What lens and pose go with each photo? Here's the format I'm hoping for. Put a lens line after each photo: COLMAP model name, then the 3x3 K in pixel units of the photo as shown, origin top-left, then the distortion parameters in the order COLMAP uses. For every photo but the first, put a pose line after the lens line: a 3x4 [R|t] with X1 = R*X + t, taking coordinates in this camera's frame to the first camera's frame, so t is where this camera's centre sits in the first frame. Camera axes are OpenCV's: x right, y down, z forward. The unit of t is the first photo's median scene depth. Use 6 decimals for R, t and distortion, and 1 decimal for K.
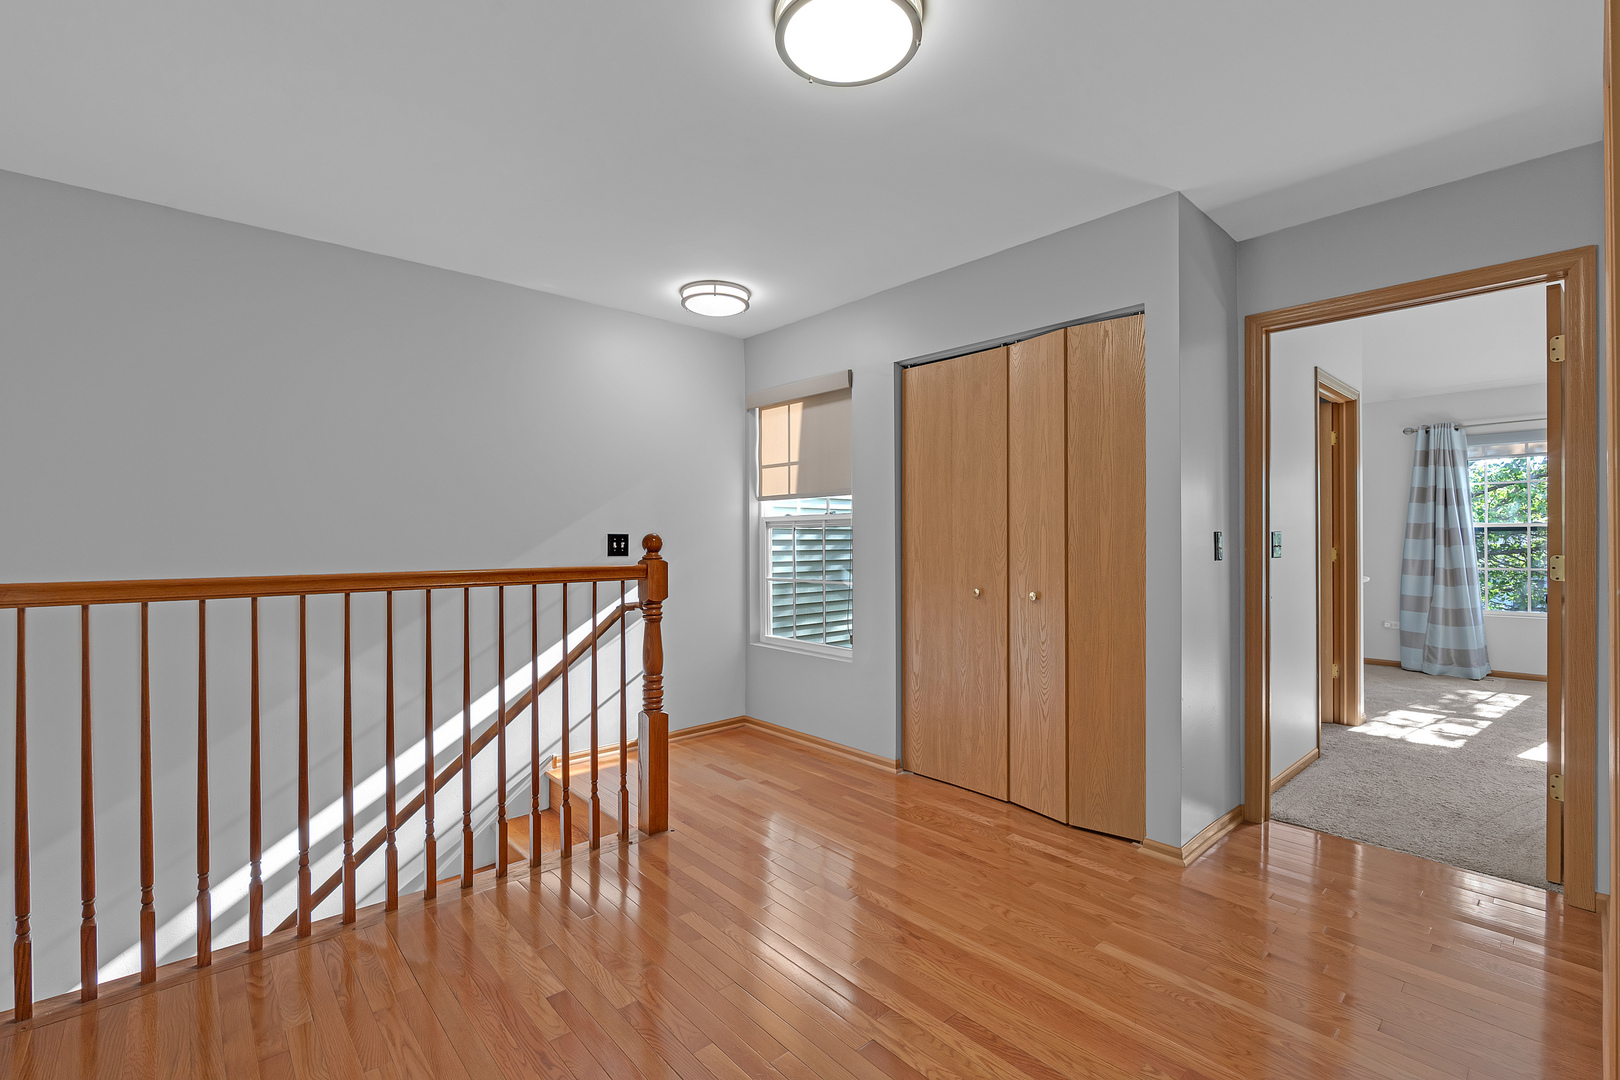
lens RADIAL K [[725.4, 0, 803.0], [0, 725.4, 540.5], [0, 0, 1]] dist [-0.003552, -0.000270]
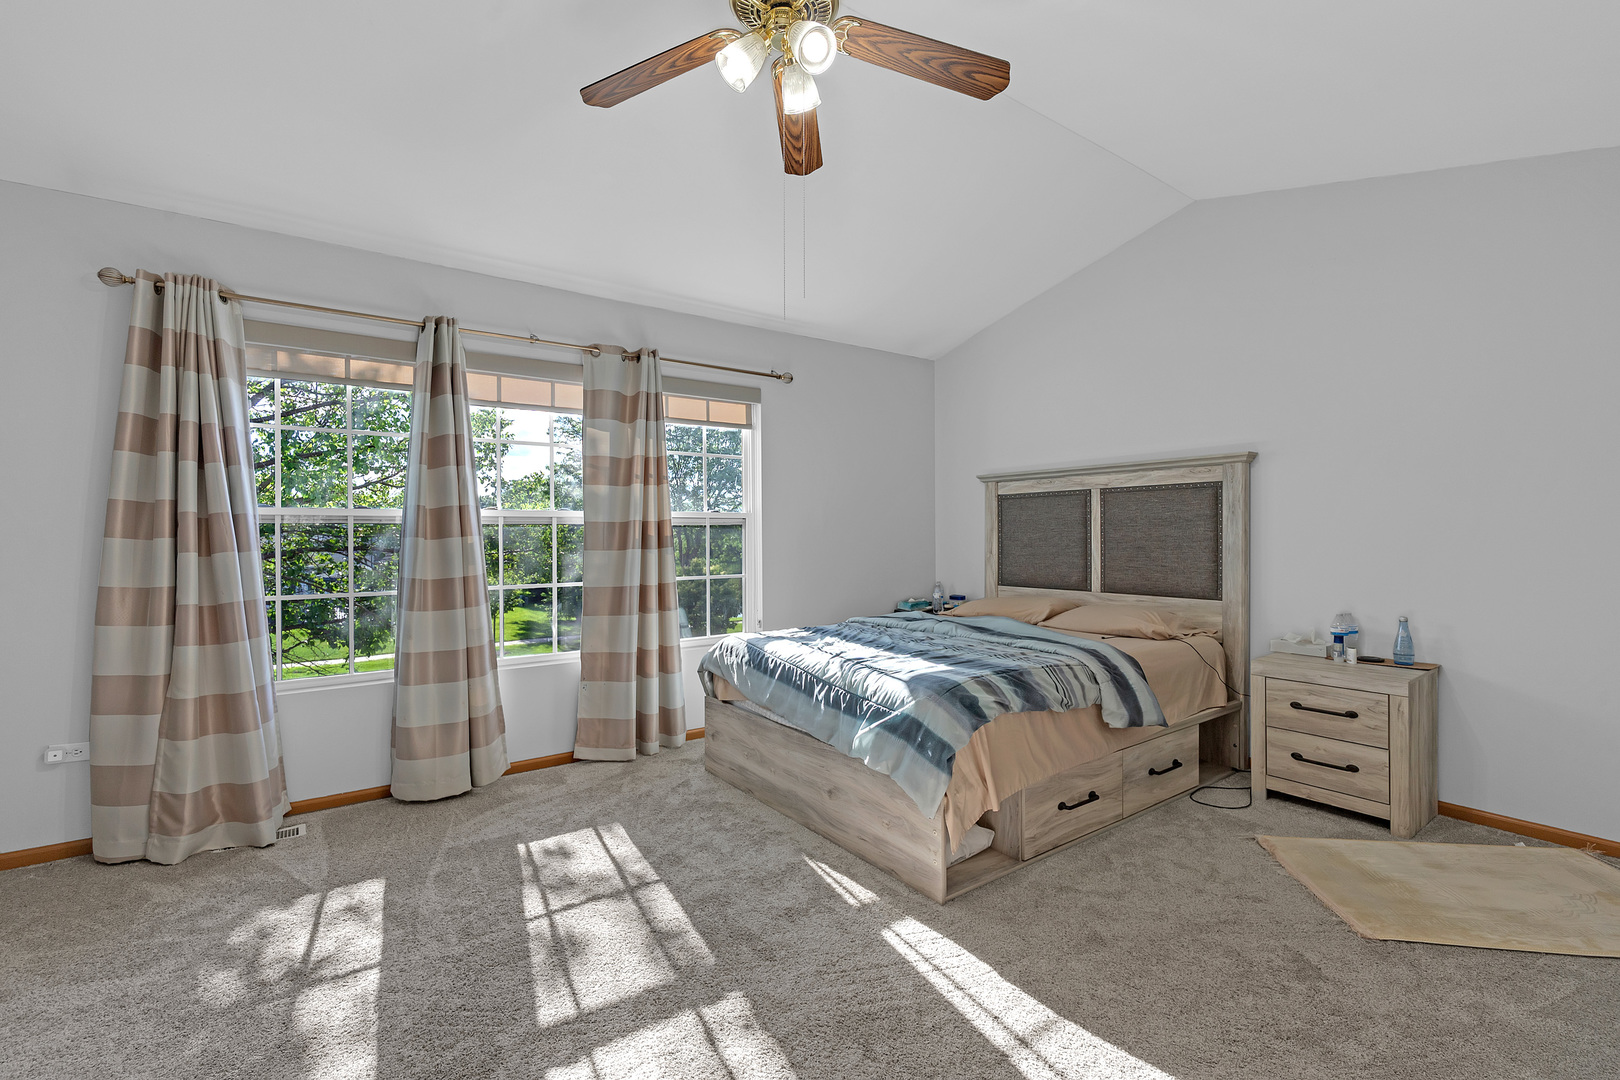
lens RADIAL K [[725.4, 0, 802.0], [0, 725.4, 535.6], [0, 0, 1]] dist [-0.003552, -0.000270]
pose [[0.126819, 0.001072, 0.991925, 0.494352], [0.000136, 0.999999, -0.001098, -0.003319], [-0.991926, 0.000274, 0.126819, 0.576474]]
